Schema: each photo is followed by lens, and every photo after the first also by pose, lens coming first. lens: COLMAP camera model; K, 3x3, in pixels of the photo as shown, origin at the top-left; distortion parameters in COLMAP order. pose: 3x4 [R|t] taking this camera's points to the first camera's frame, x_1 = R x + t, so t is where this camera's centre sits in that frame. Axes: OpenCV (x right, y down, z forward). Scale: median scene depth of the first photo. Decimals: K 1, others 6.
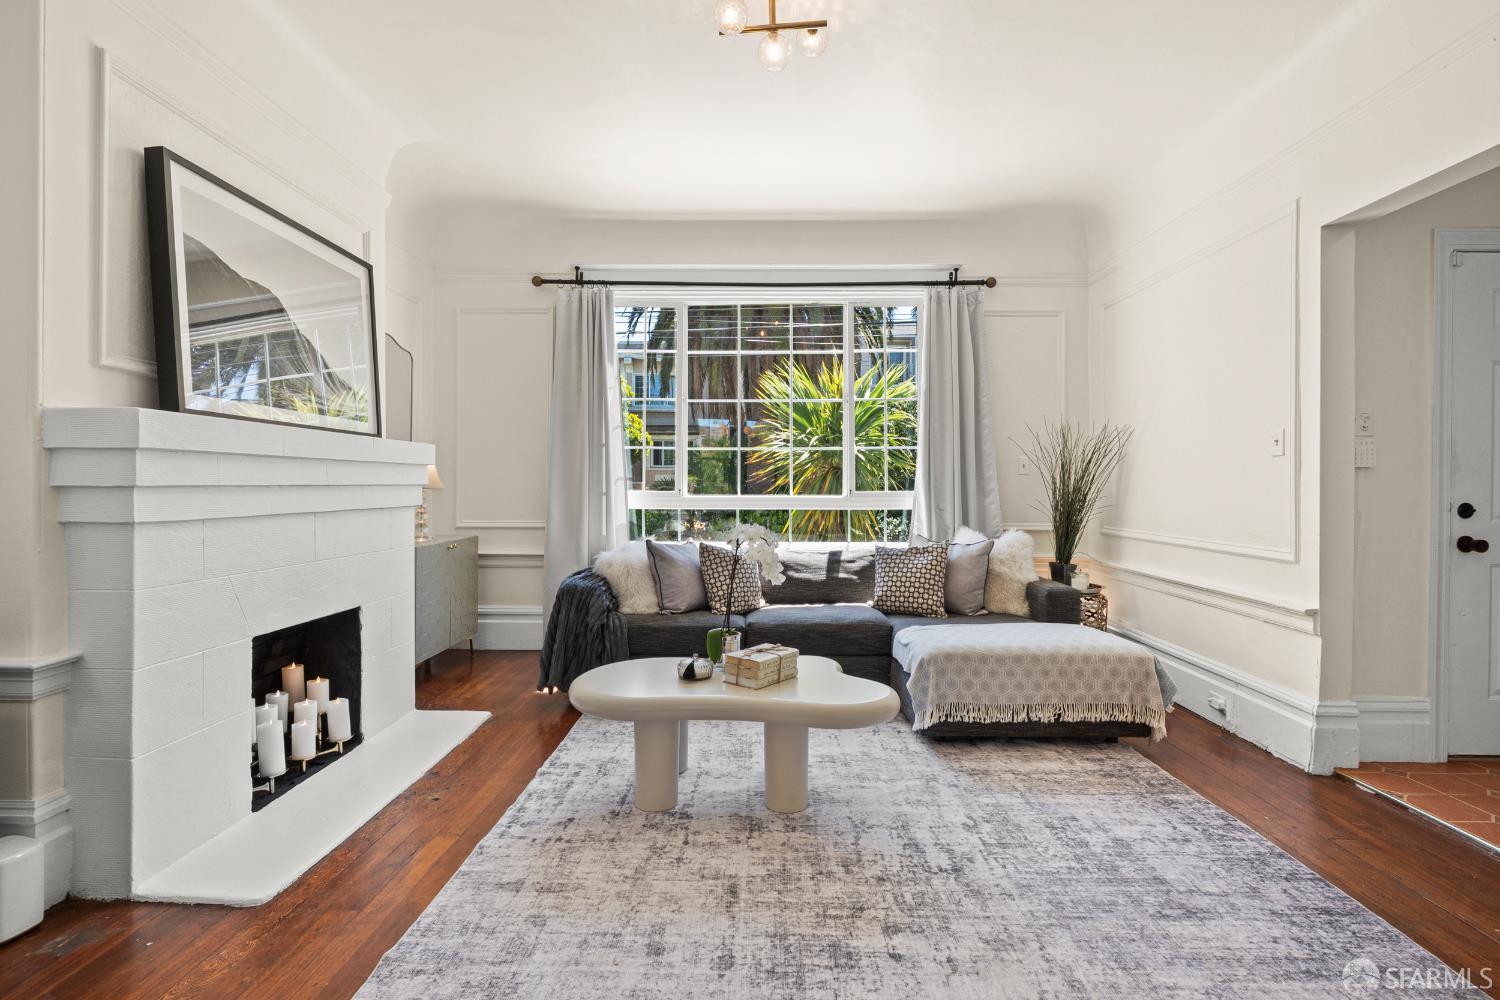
lens RADIAL K [[692.0, 0, 744.8], [0, 692.0, 492.4], [0, 0, 1]] dist [-0.009294, 0.000887]
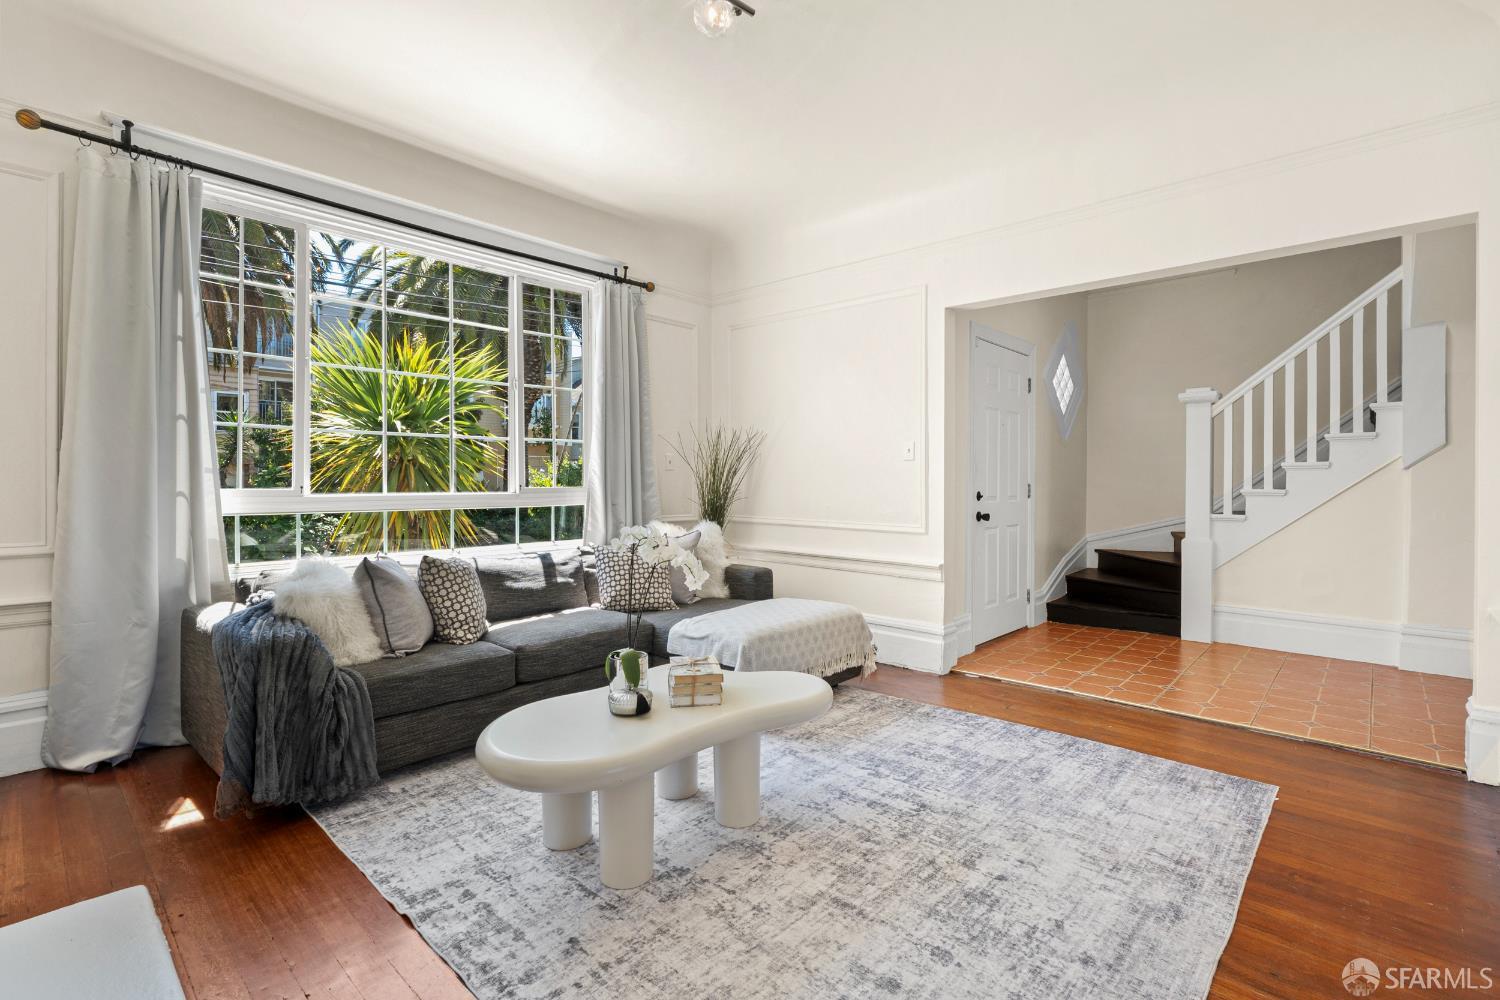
lens RADIAL K [[695.1, 0, 754.2], [0, 695.1, 486.8], [0, 0, 1]] dist [-0.010364, 0.000499]
pose [[0.658015, -0.007713, 0.752966, -0.578095], [0.006105, 0.999969, 0.004908, -0.007635], [-0.752980, 0.001368, 0.658042, 0.320450]]
